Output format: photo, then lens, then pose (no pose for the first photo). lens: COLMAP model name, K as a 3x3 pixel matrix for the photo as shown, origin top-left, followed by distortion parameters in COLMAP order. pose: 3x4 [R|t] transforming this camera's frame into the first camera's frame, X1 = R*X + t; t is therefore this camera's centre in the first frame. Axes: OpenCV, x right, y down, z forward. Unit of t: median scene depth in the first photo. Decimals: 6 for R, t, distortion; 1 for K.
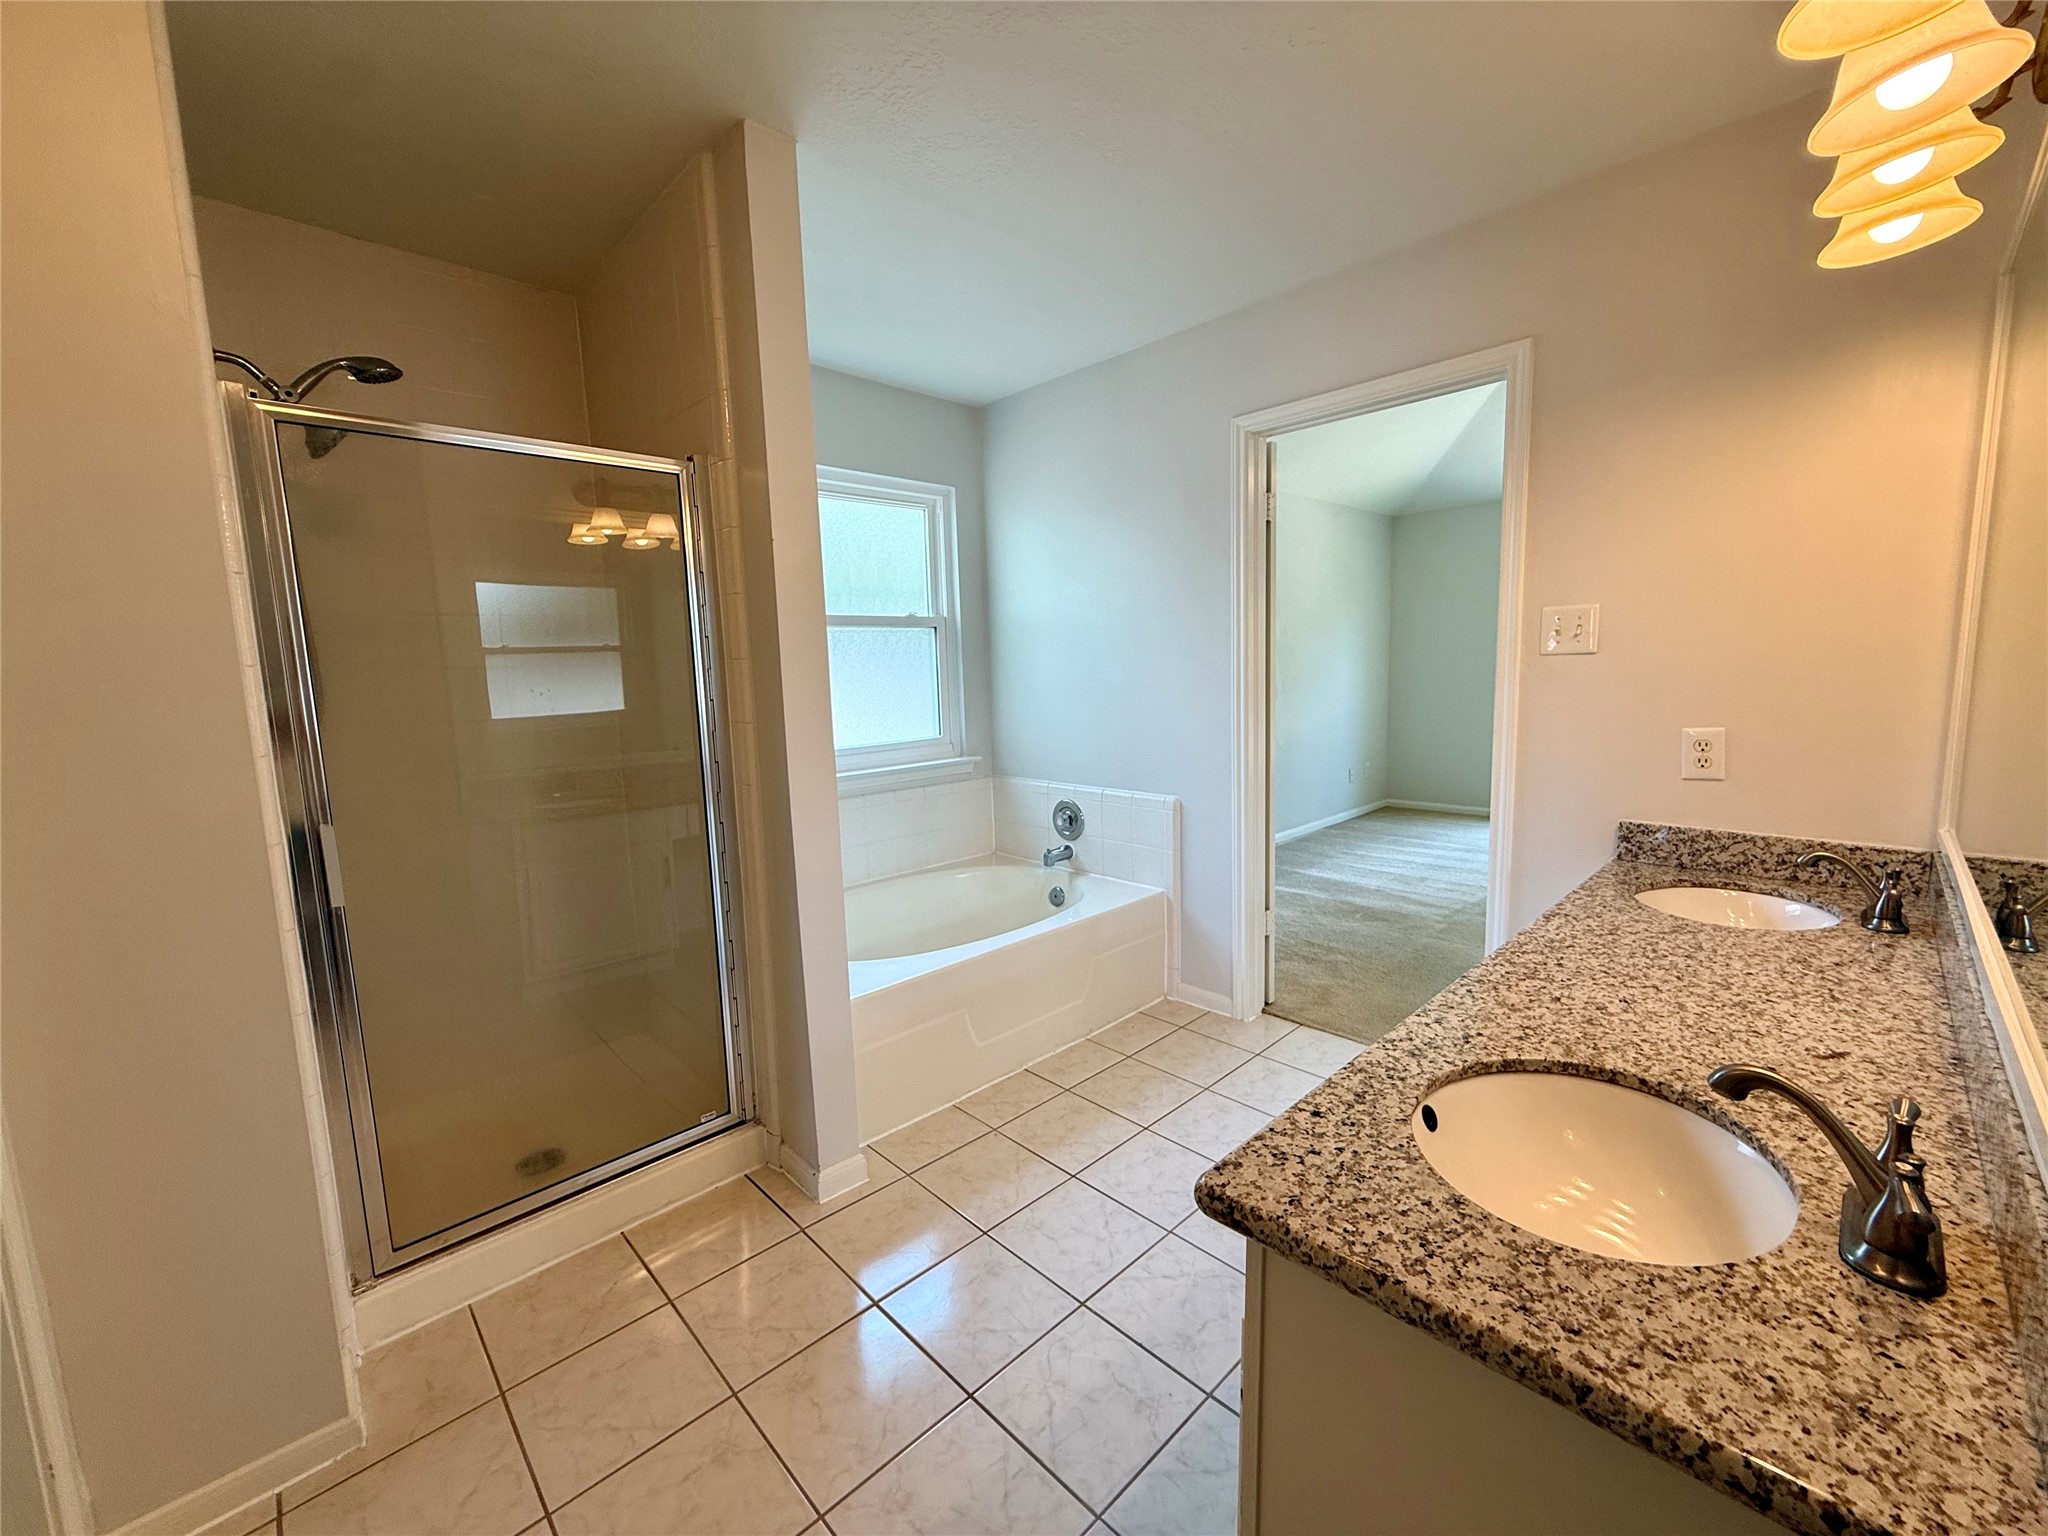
lens RADIAL K [[817.9, 0, 1024.5], [0, 817.9, 770.4], [0, 0, 1]] dist [-0.001547, -0.000314]
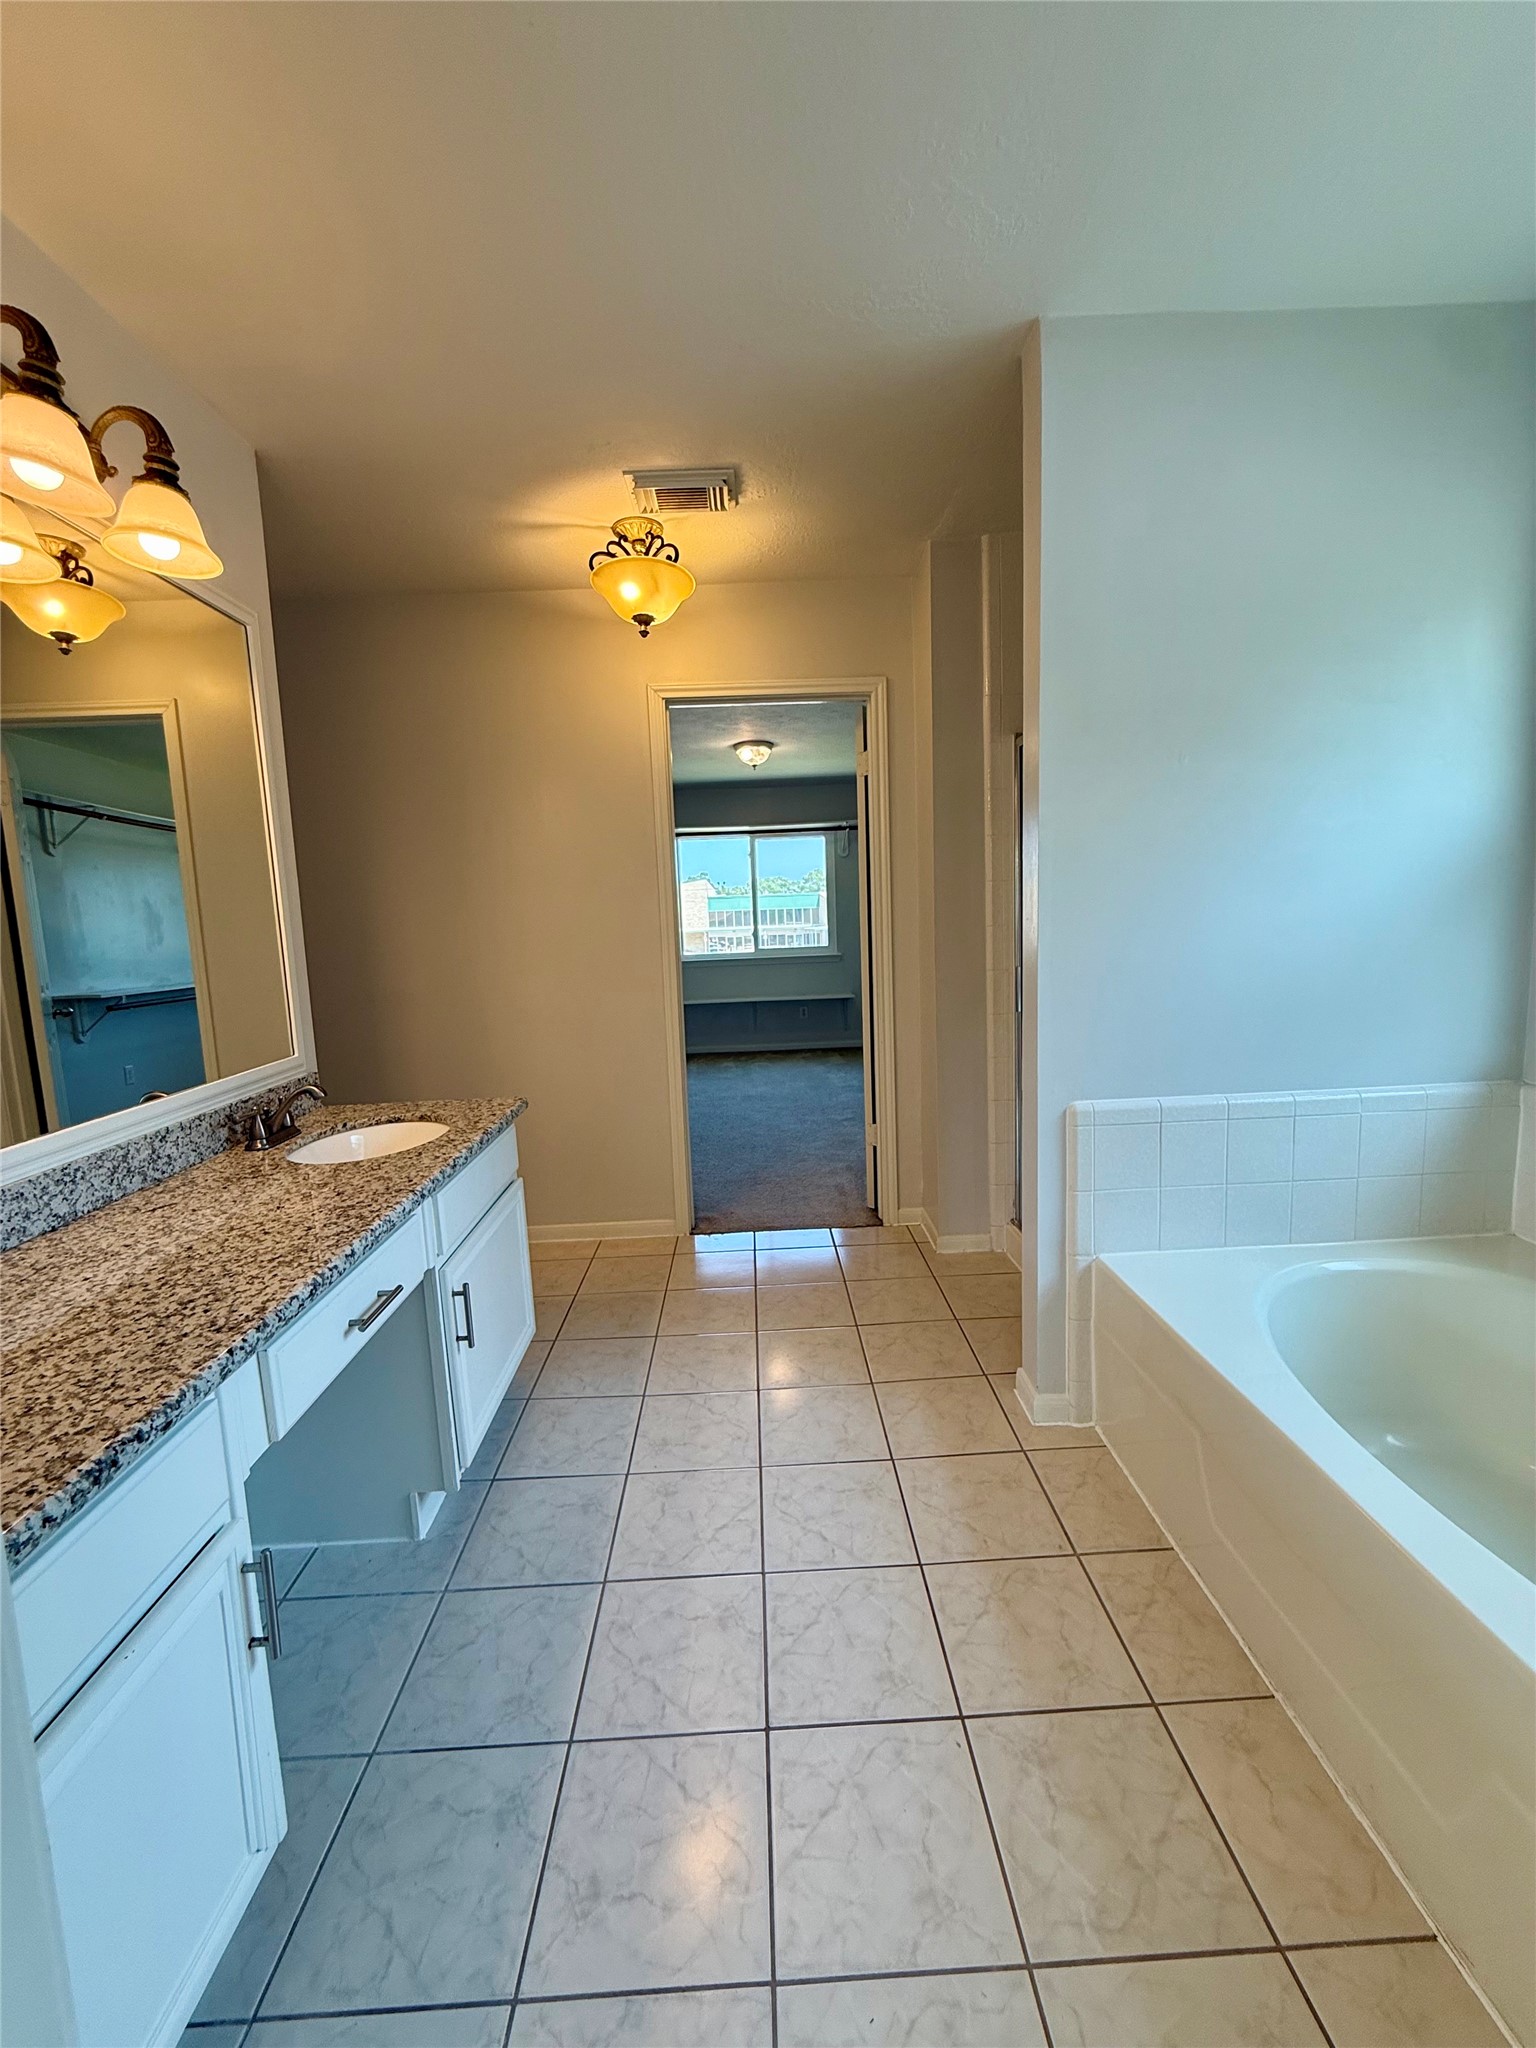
lens RADIAL K [[817.9, 0, 771.2], [0, 817.9, 1017.9], [0, 0, 1]] dist [-0.001547, -0.000314]
pose [[-0.672213, 0.140294, -0.726944, 0.987518], [-0.035763, 0.974582, 0.221157, -0.239703], [0.739493, 0.174662, -0.650110, 2.048965]]
